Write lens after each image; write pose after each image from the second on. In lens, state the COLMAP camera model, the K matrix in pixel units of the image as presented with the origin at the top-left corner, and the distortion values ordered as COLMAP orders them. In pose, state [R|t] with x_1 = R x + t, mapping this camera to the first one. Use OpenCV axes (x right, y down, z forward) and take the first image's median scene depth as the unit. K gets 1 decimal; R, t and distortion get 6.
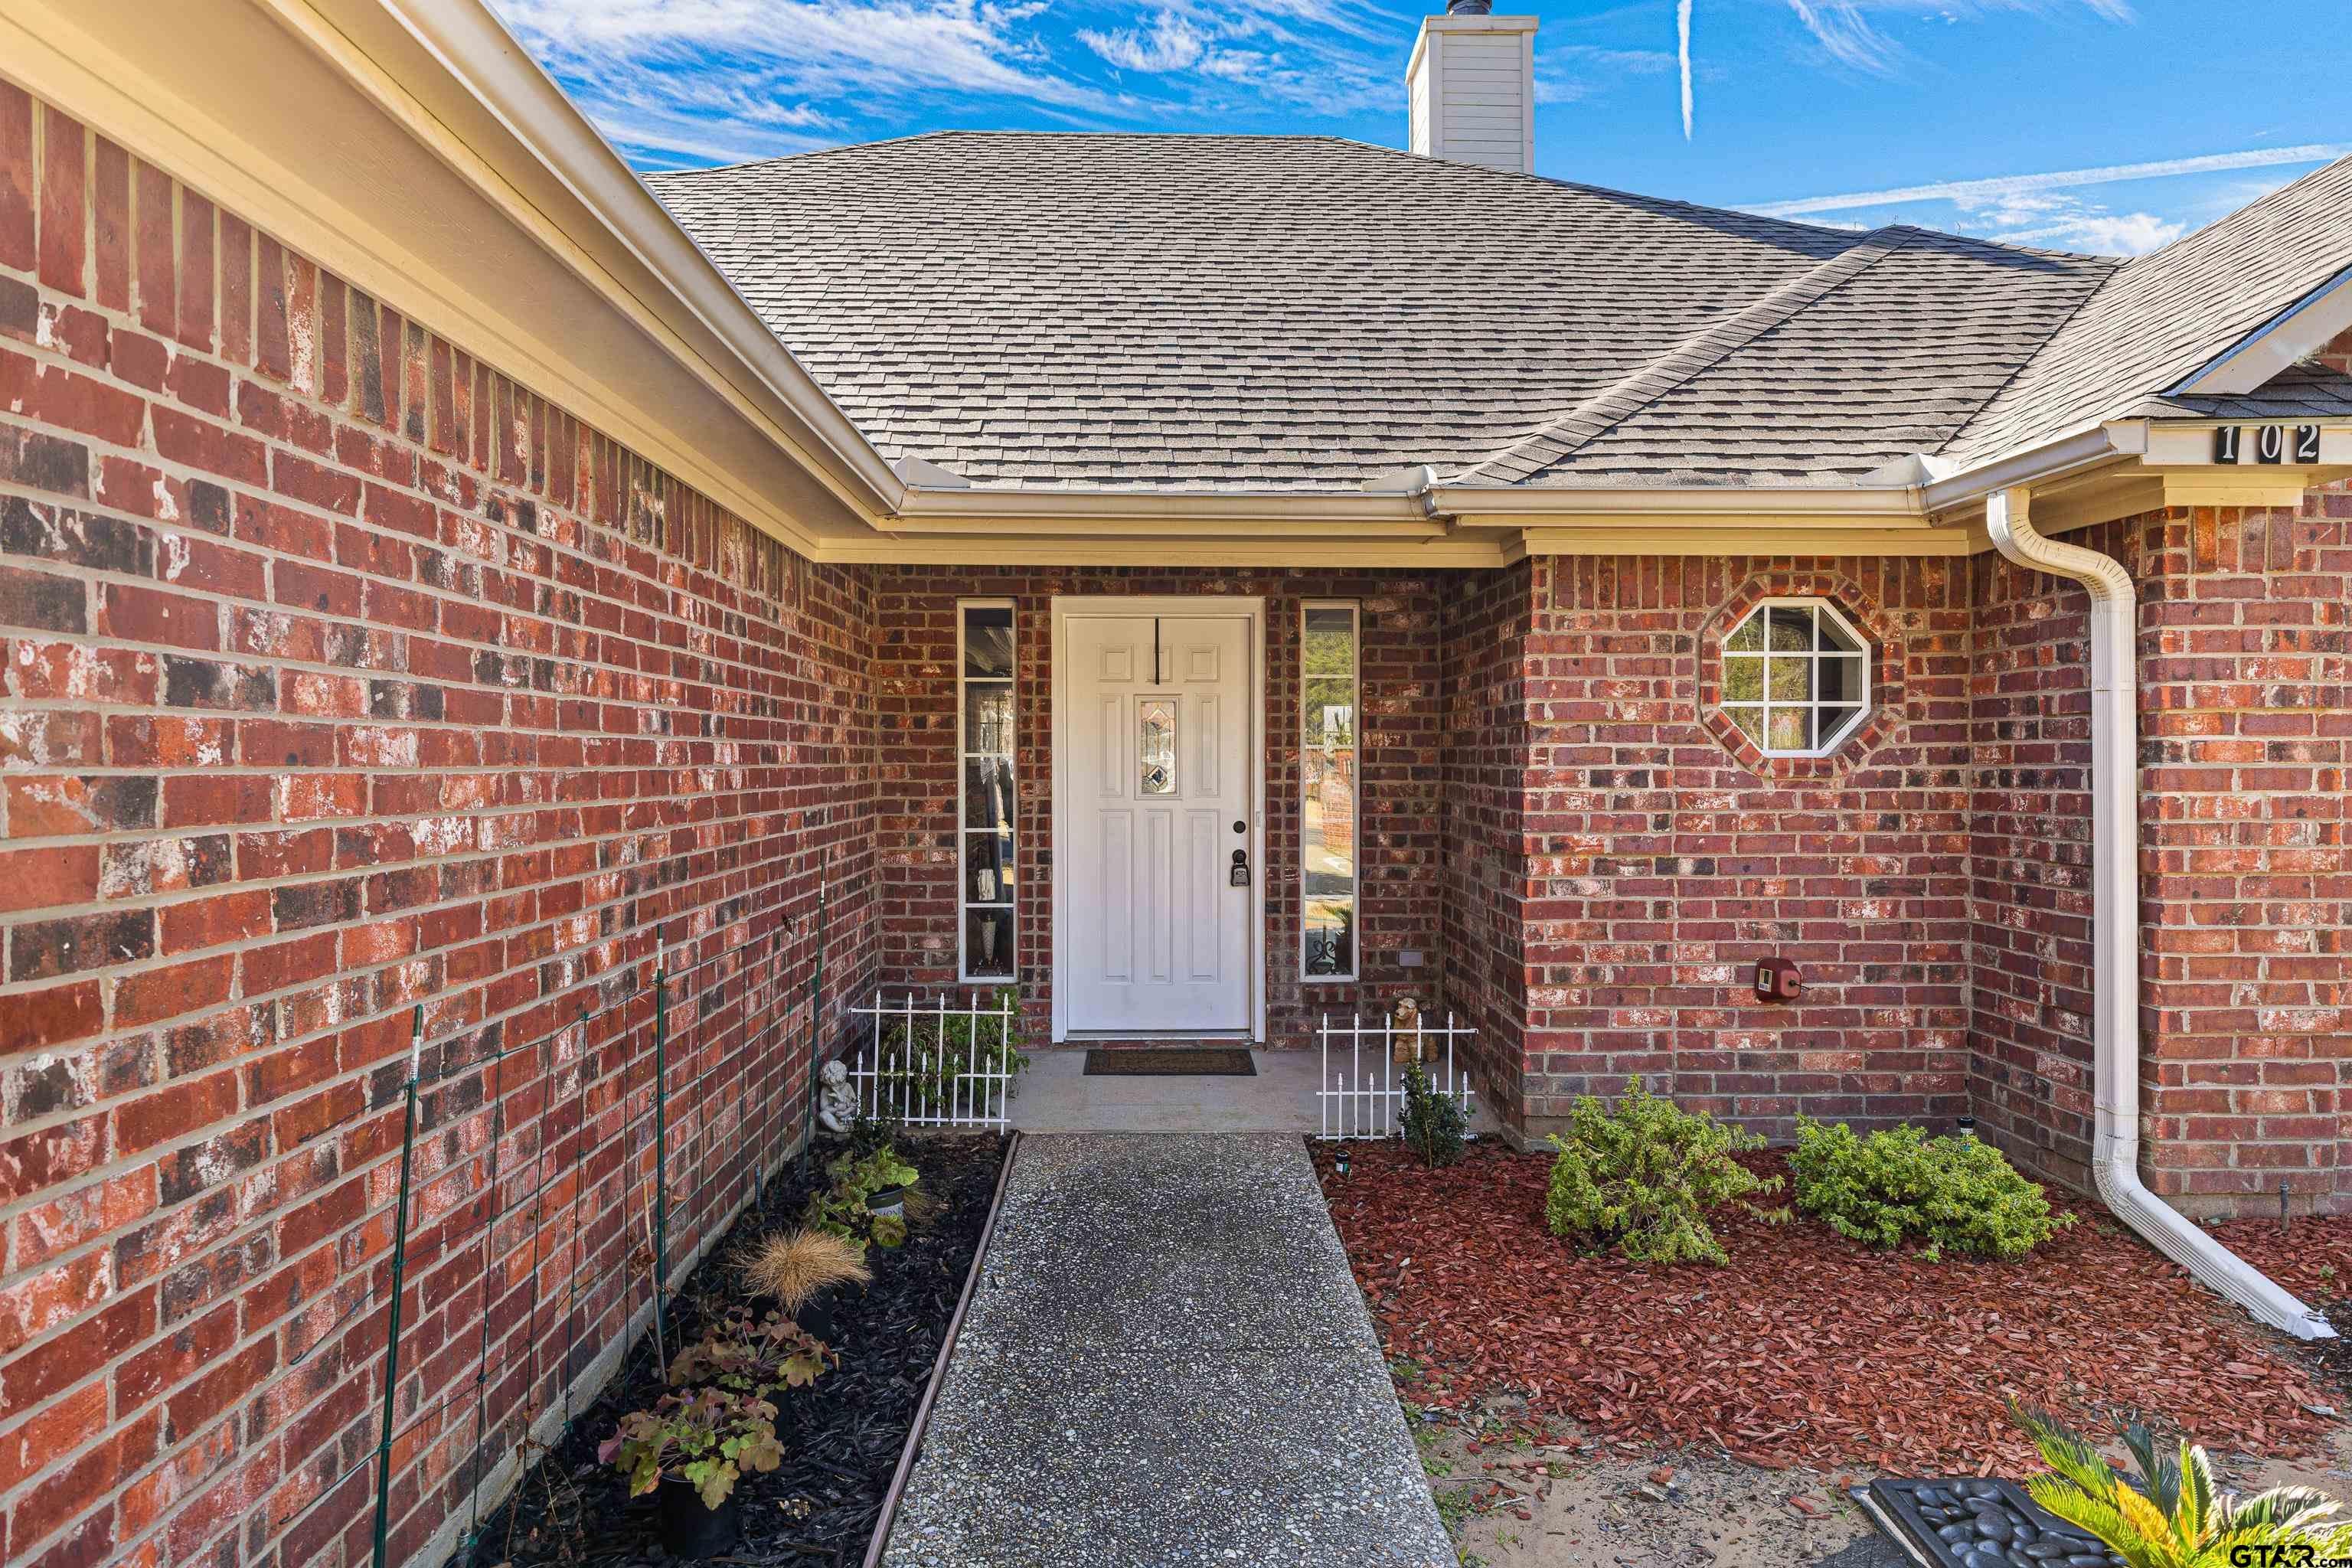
lens RADIAL K [[1437.0, 0, 1177.7], [0, 1437.0, 772.6], [0, 0, 1]] dist [-0.001715, -0.000163]
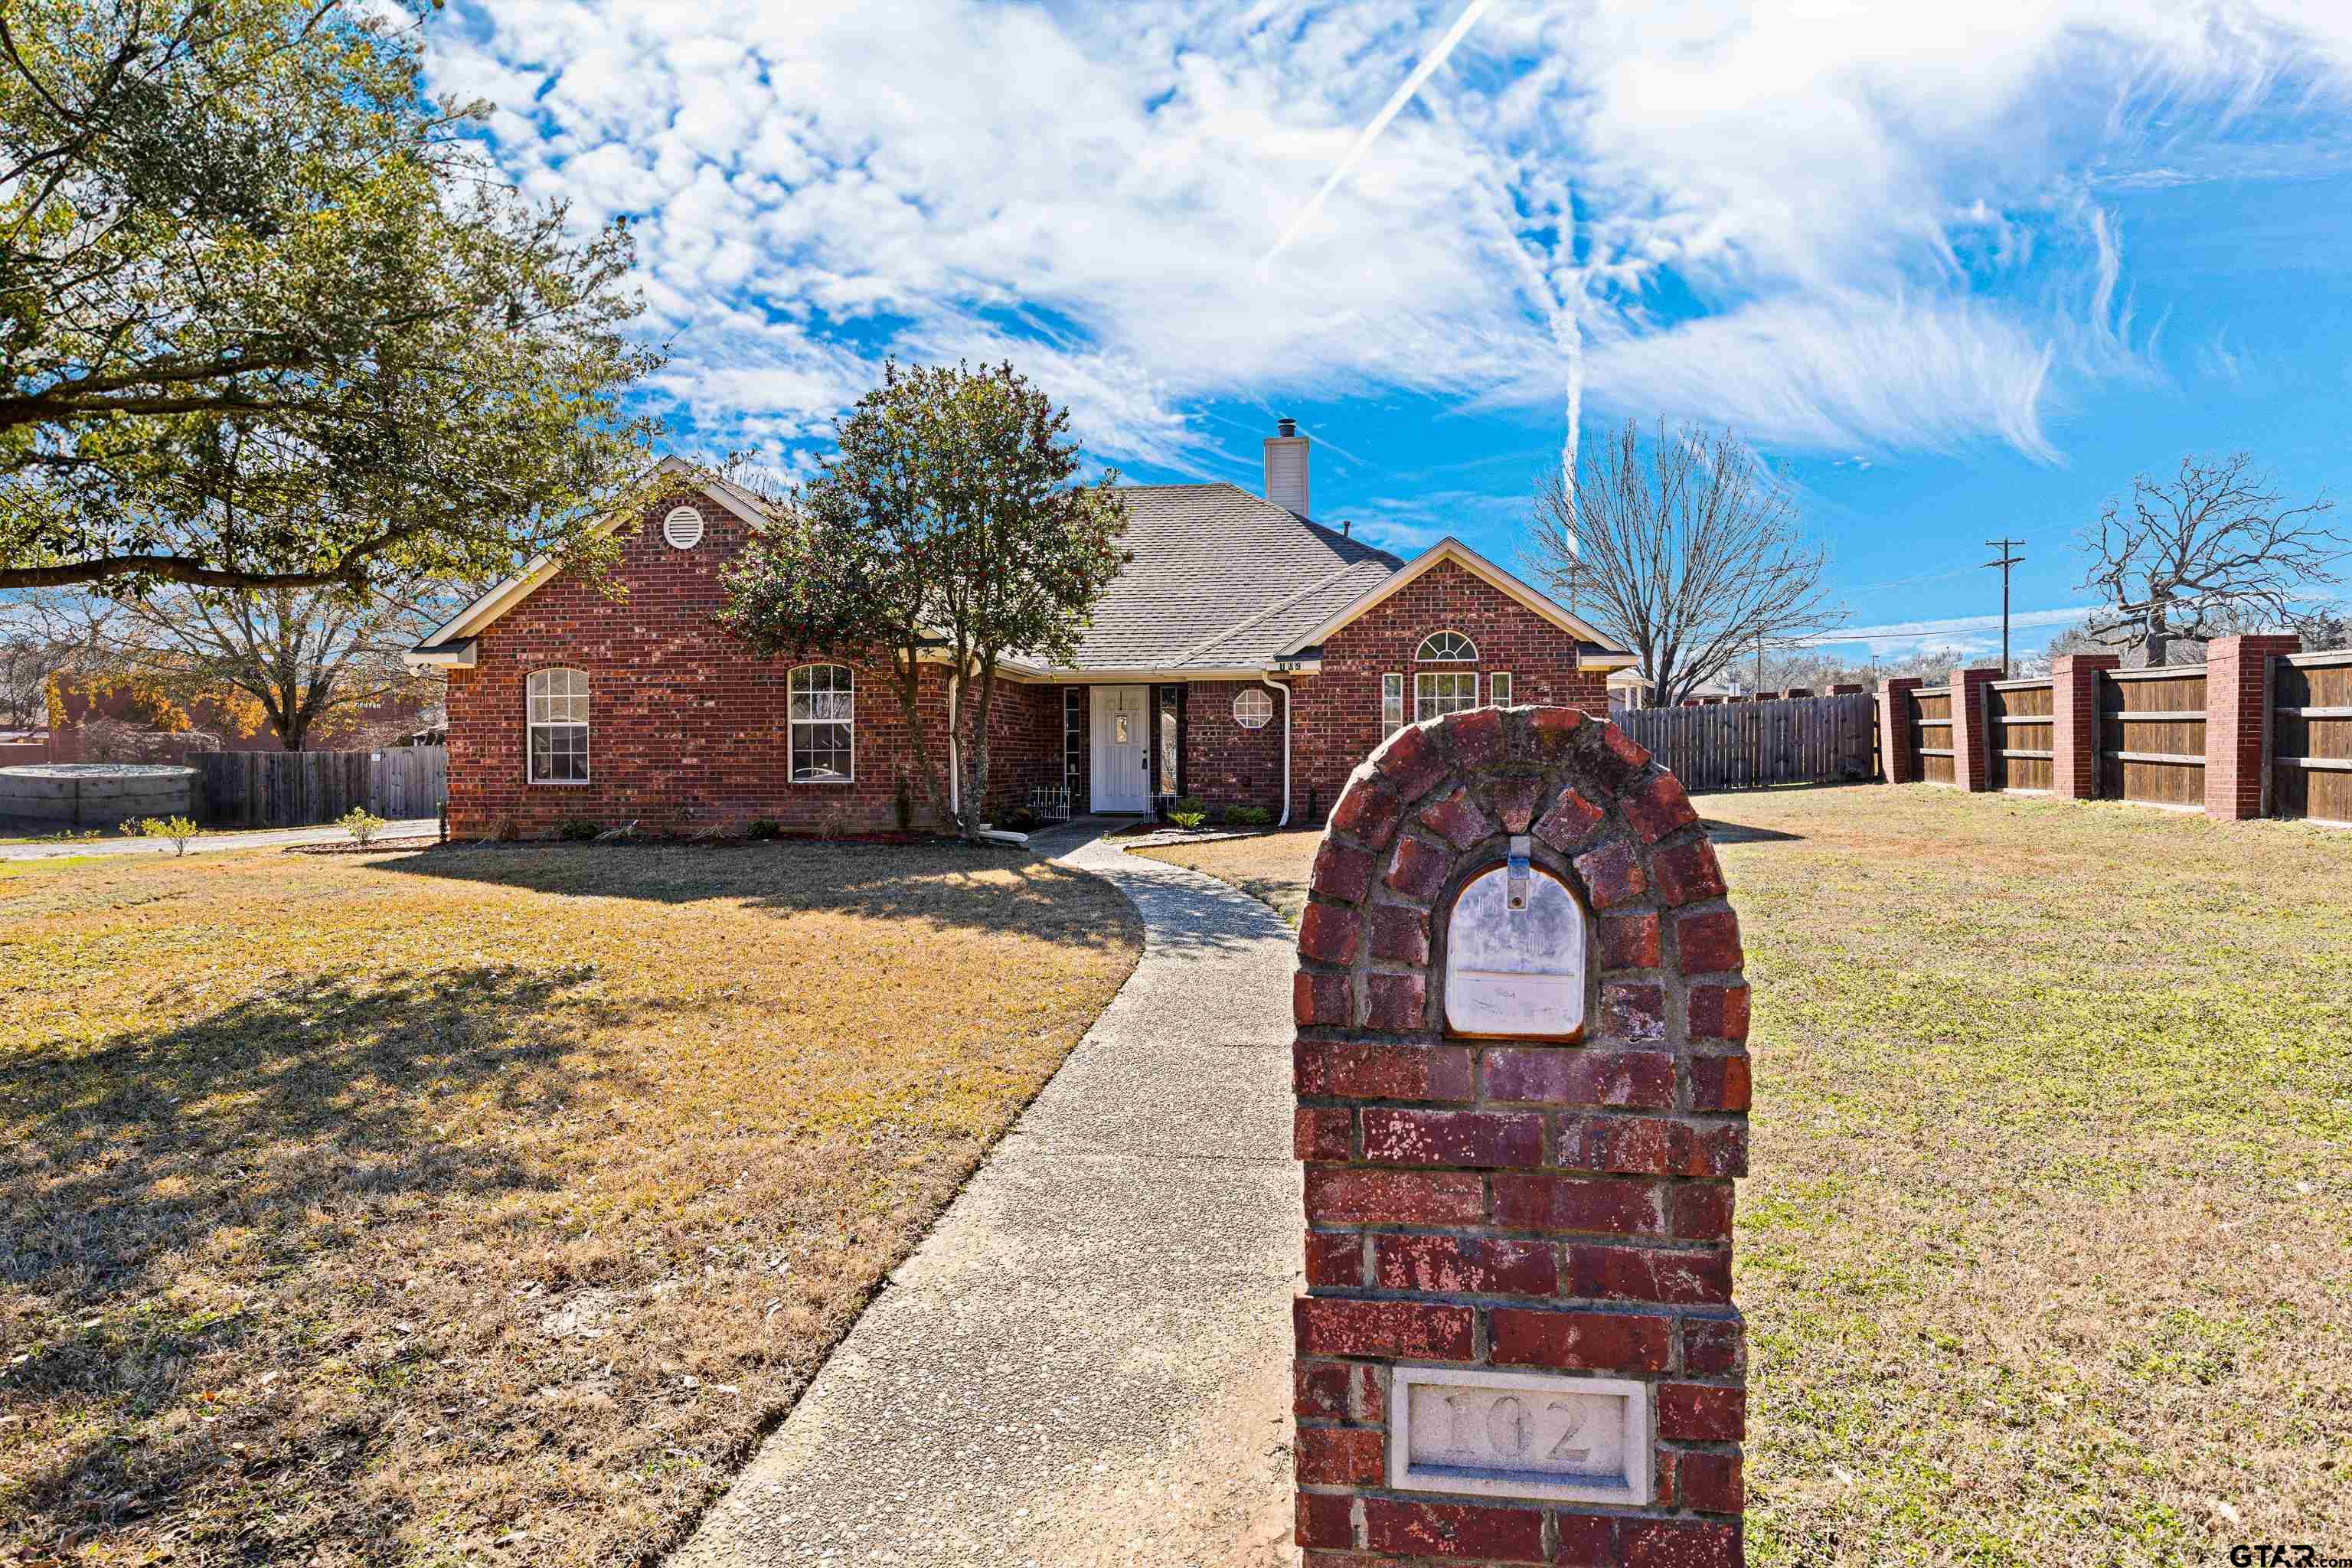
lens RADIAL K [[1353.5, 0, 1177.9], [0, 1353.5, 791.9], [0, 0, 1]] dist [0.006873, 0.001383]
pose [[0.989102, 0.000762, -0.147231, 0.691981], [-0.000807, 1.000000, -0.000247, 0.151785], [0.147231, 0.000364, 0.989102, -2.561954]]
